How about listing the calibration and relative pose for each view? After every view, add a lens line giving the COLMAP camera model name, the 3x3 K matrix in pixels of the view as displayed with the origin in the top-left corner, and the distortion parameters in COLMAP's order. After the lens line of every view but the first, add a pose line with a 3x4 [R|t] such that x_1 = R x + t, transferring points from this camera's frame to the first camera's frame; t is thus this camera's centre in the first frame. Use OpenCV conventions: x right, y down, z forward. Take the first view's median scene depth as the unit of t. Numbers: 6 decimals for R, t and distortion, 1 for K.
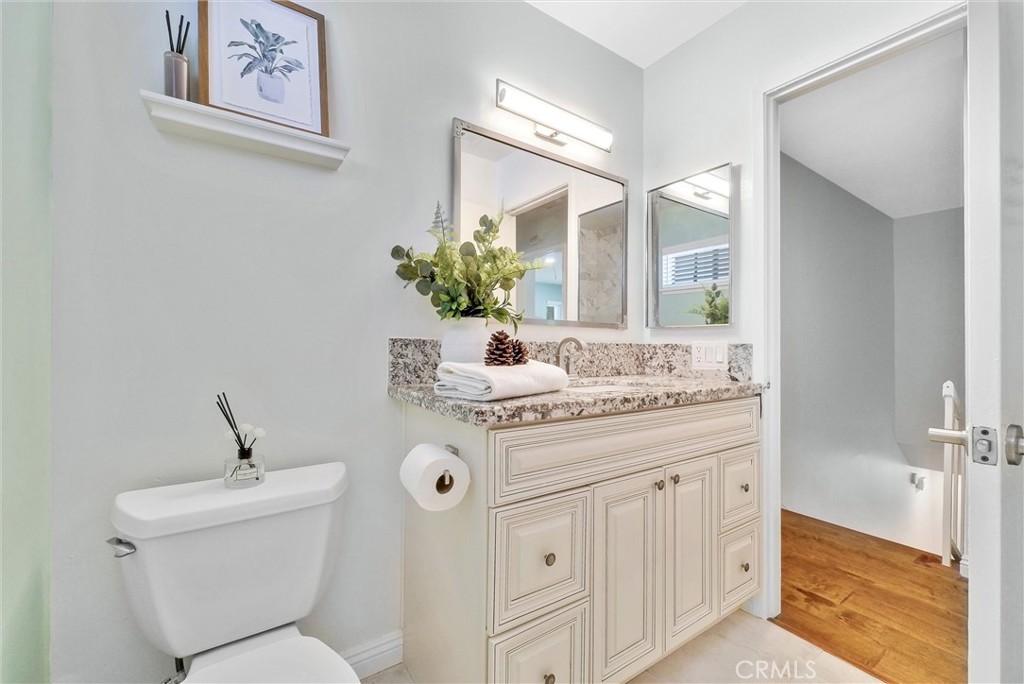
lens RADIAL K [[419.6, 0, 509.4], [0, 419.6, 343.0], [0, 0, 1]] dist [0.000773, 0.000000]
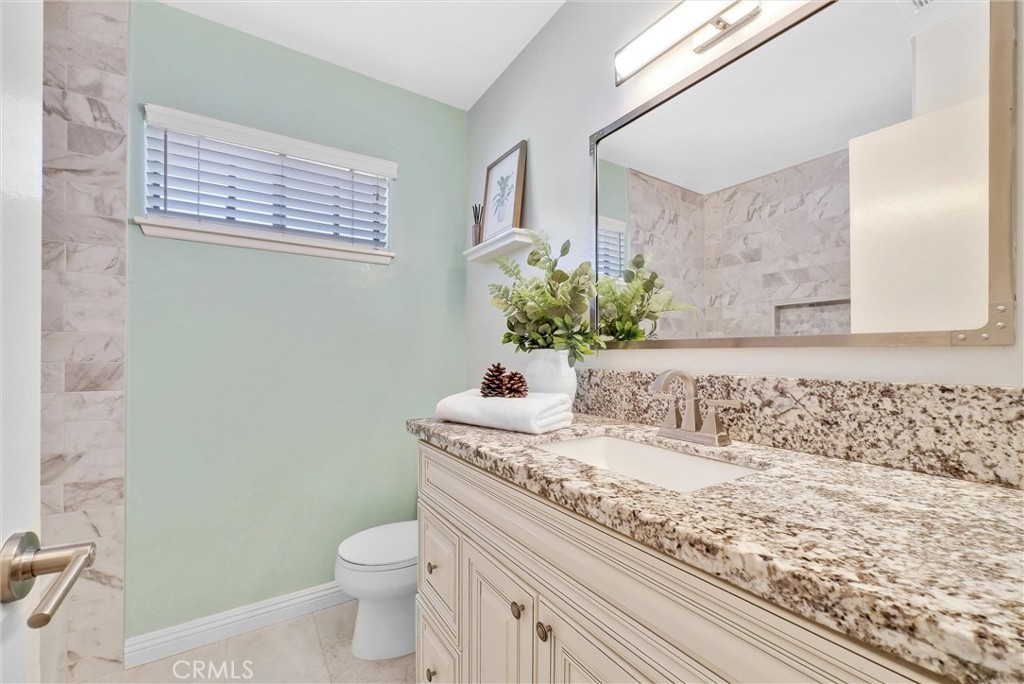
lens RADIAL K [[419.6, 0, 508.2], [0, 419.6, 359.0], [0, 0, 1]] dist [0.000773, 0.000000]
pose [[-0.030714, -0.002338, -0.999525, 0.940271], [0.003666, 0.999990, -0.002451, -0.033775], [0.999522, -0.003740, -0.030705, 0.957511]]
